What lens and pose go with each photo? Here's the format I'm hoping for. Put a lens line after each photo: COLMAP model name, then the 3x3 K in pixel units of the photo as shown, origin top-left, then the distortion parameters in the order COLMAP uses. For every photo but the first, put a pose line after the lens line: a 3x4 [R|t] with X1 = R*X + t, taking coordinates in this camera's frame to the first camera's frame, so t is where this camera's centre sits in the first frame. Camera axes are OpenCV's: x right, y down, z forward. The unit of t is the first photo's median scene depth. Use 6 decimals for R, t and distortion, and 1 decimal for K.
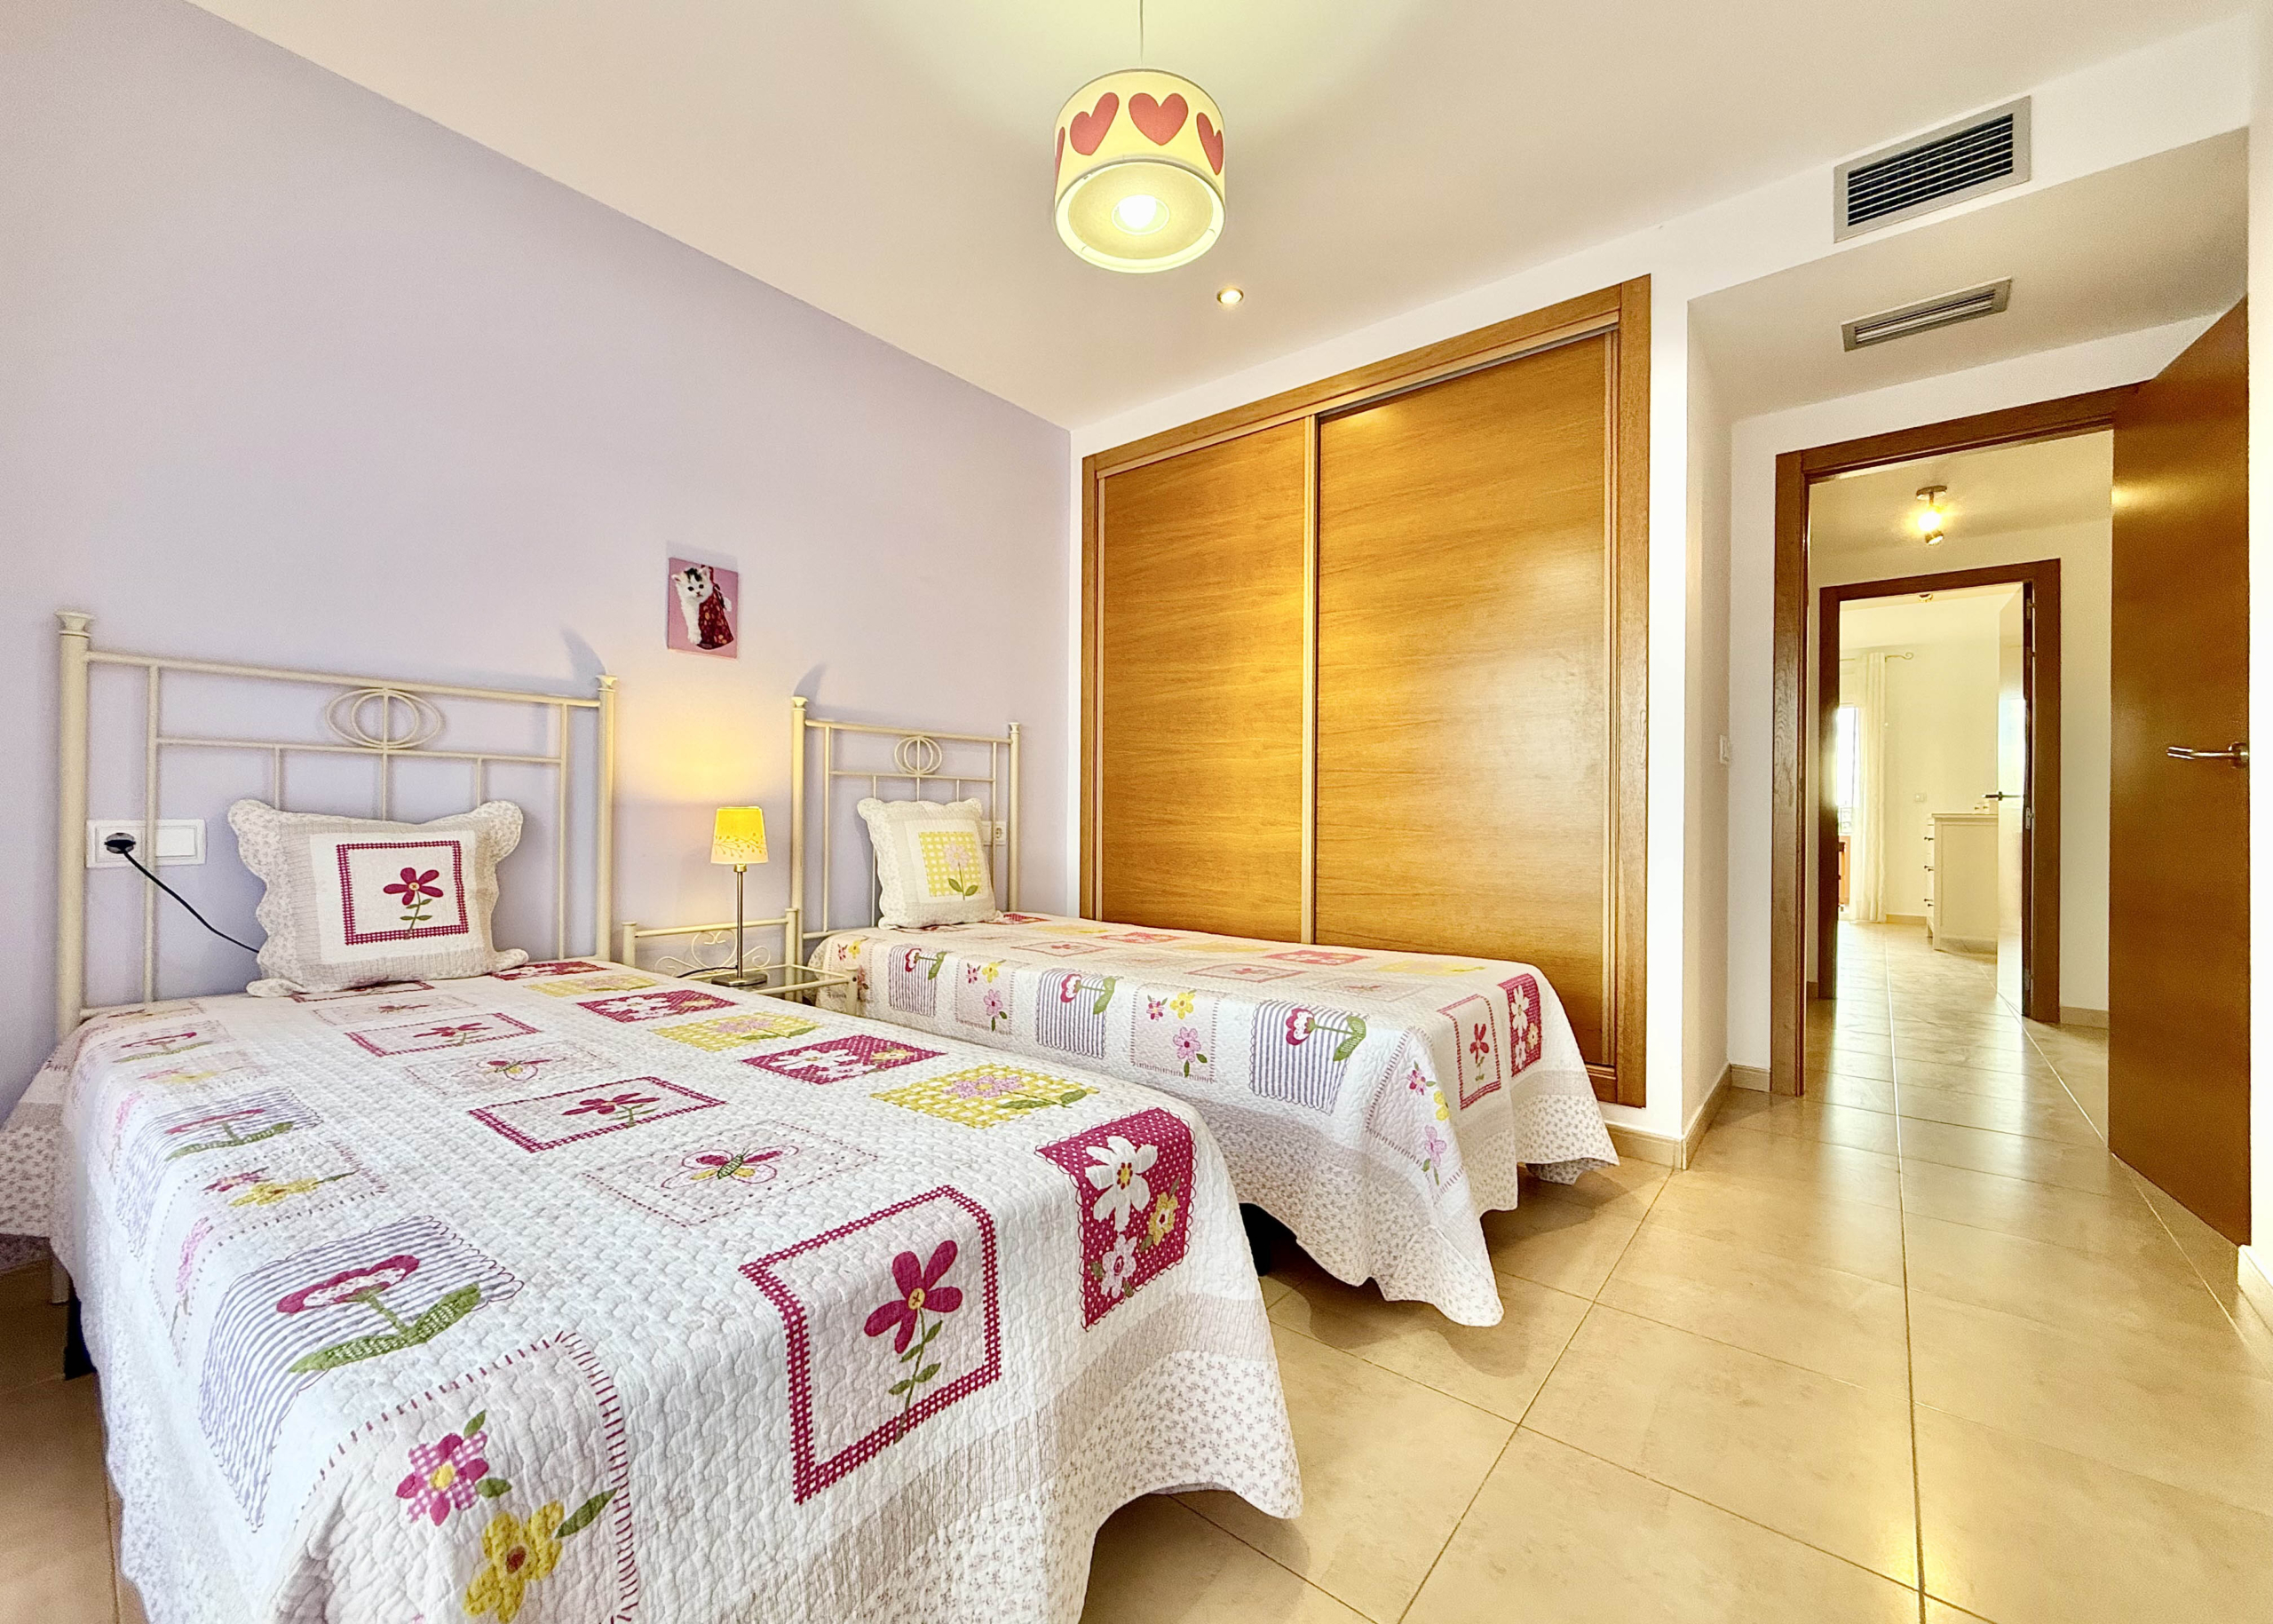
lens RADIAL K [[903.2, 0, 1131.8], [0, 903.2, 805.4], [0, 0, 1]] dist [-0.000584, -0.000090]
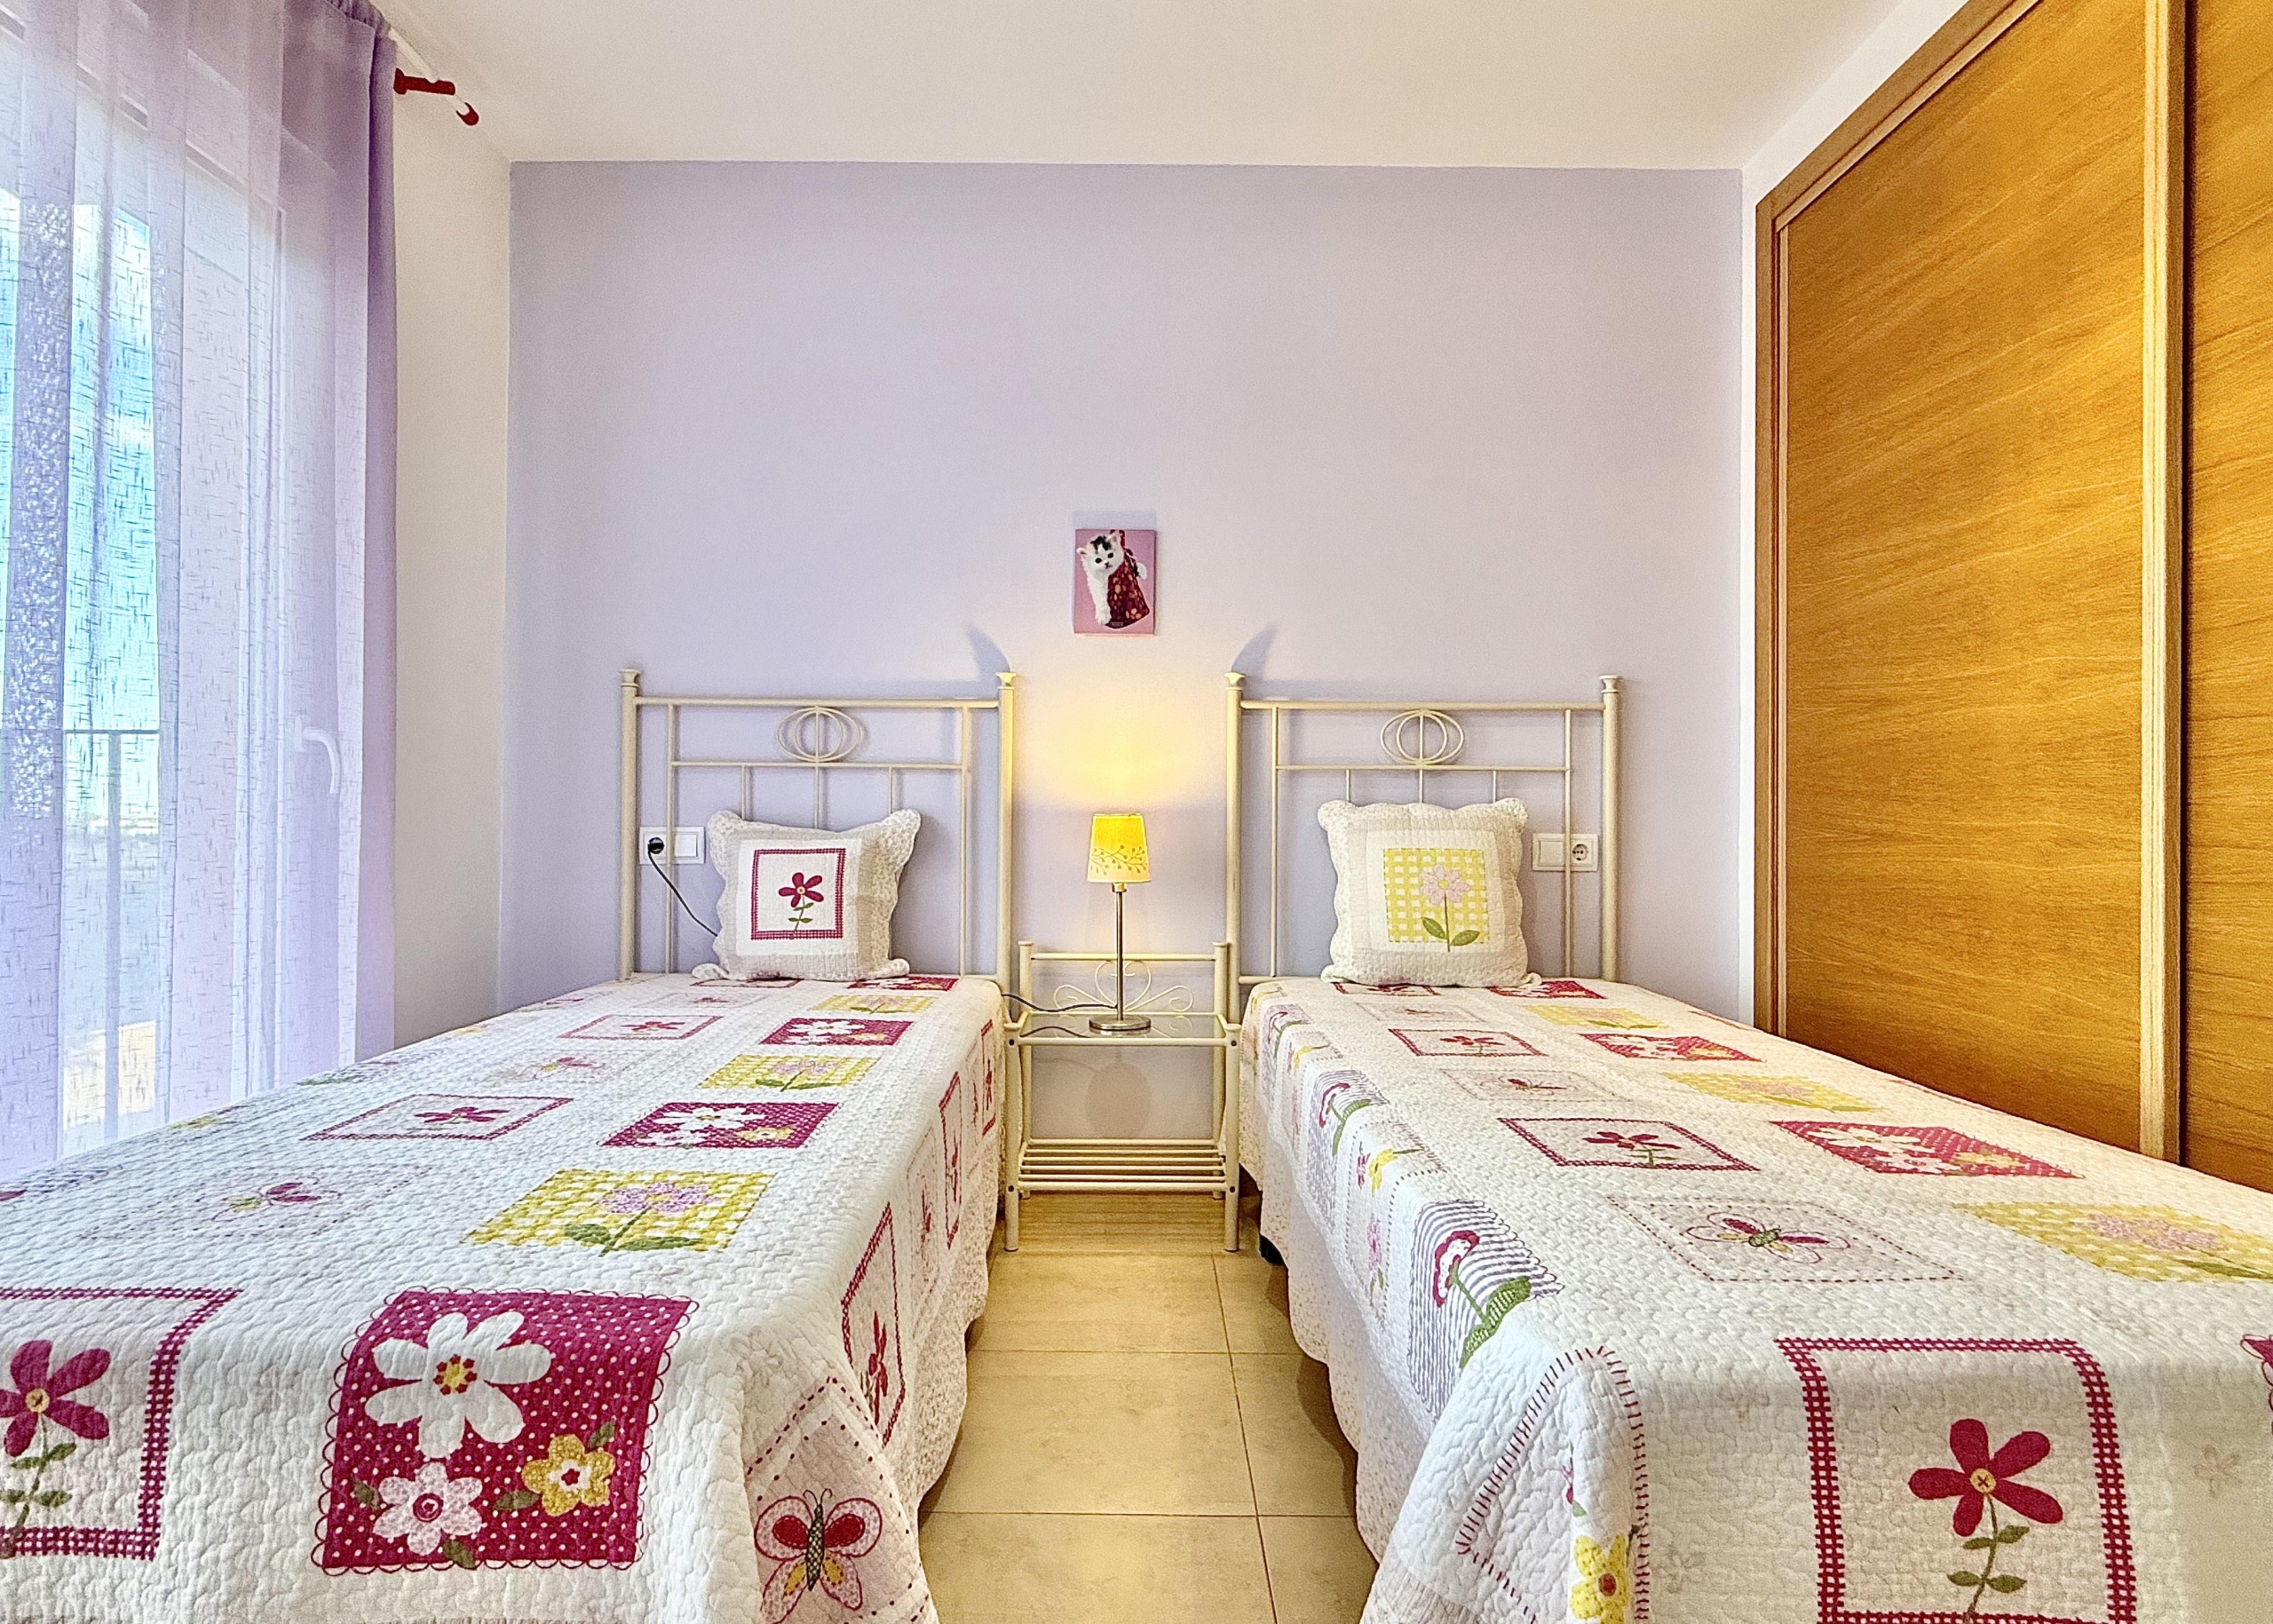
lens RADIAL K [[1136.3, 0, 1130.8], [0, 1136.3, 812.3], [0, 0, 1]] dist [-0.001302, 0.000295]
pose [[0.635648, -0.008809, -0.771929, 0.455439], [0.007518, 0.999958, -0.005221, 0.007081], [0.771942, -0.002485, 0.635688, 0.419404]]
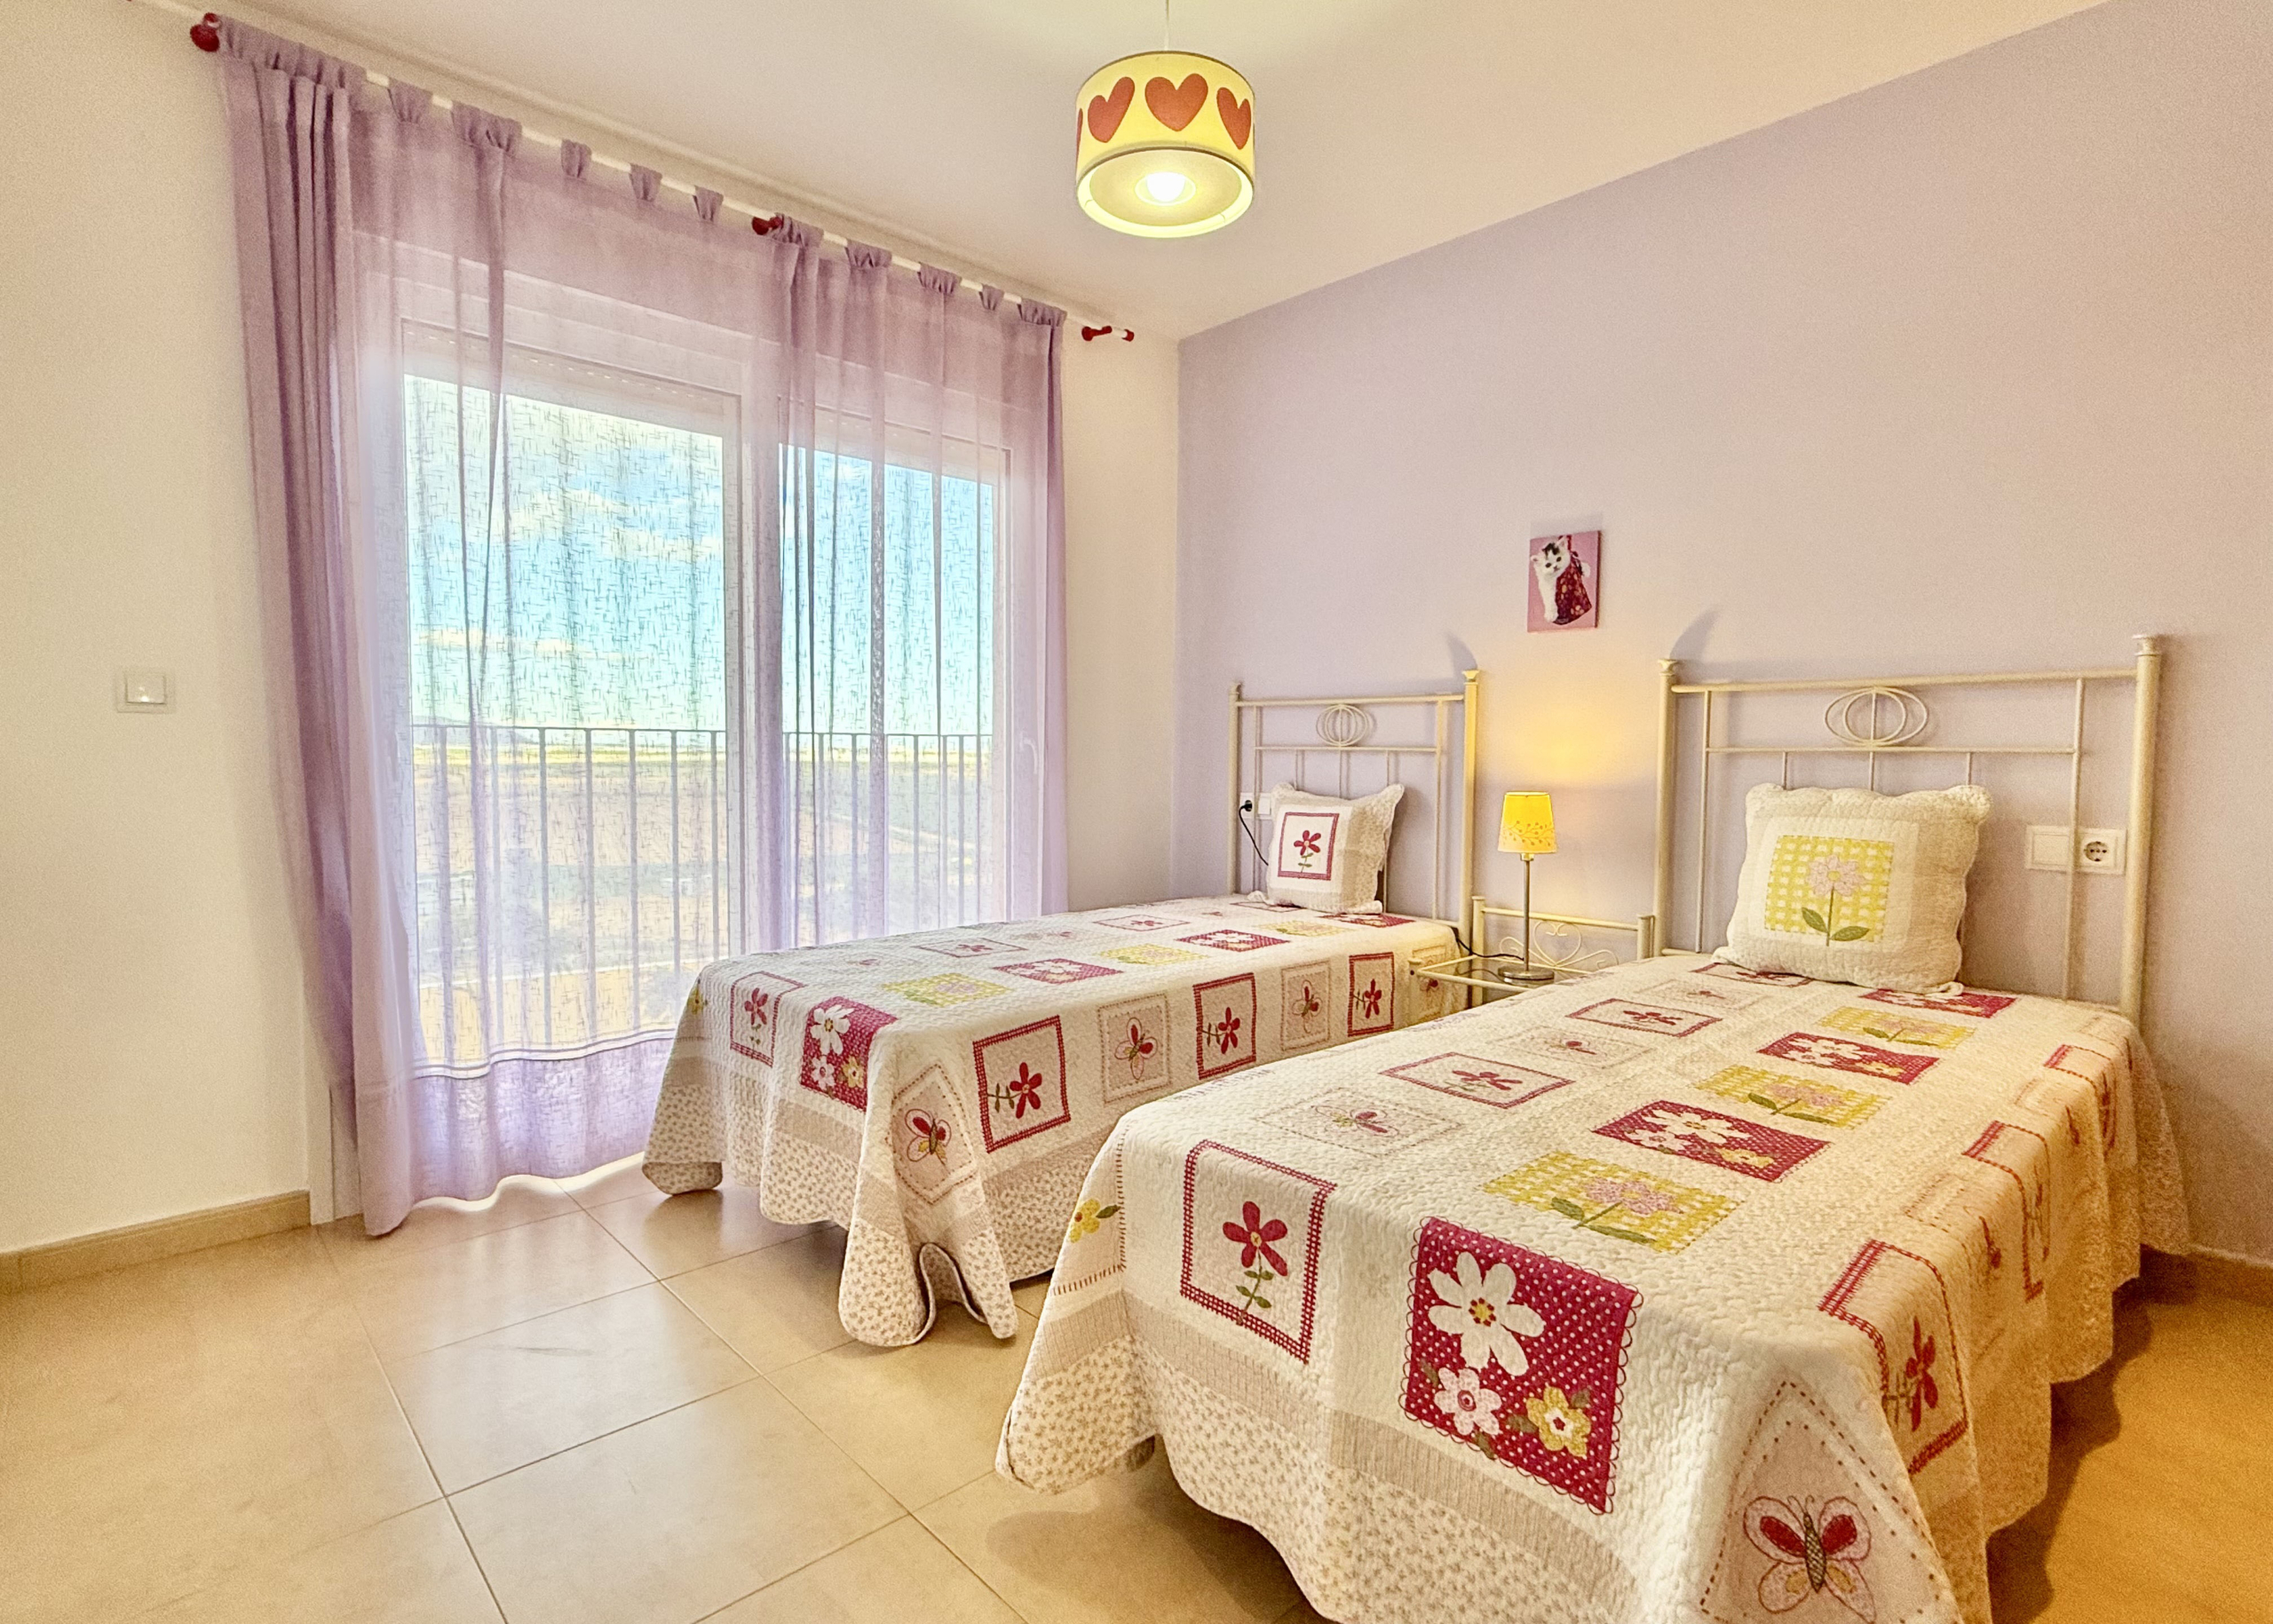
lens RADIAL K [[1140.1, 0, 1136.5], [0, 1140.1, 812.0], [0, 0, 1]] dist [0.002281, -0.000267]
pose [[-0.129909, 0.043702, -0.990562, 0.983959], [0.002818, 0.999040, 0.043706, -0.038817], [0.991522, 0.002886, -0.129908, 0.903278]]
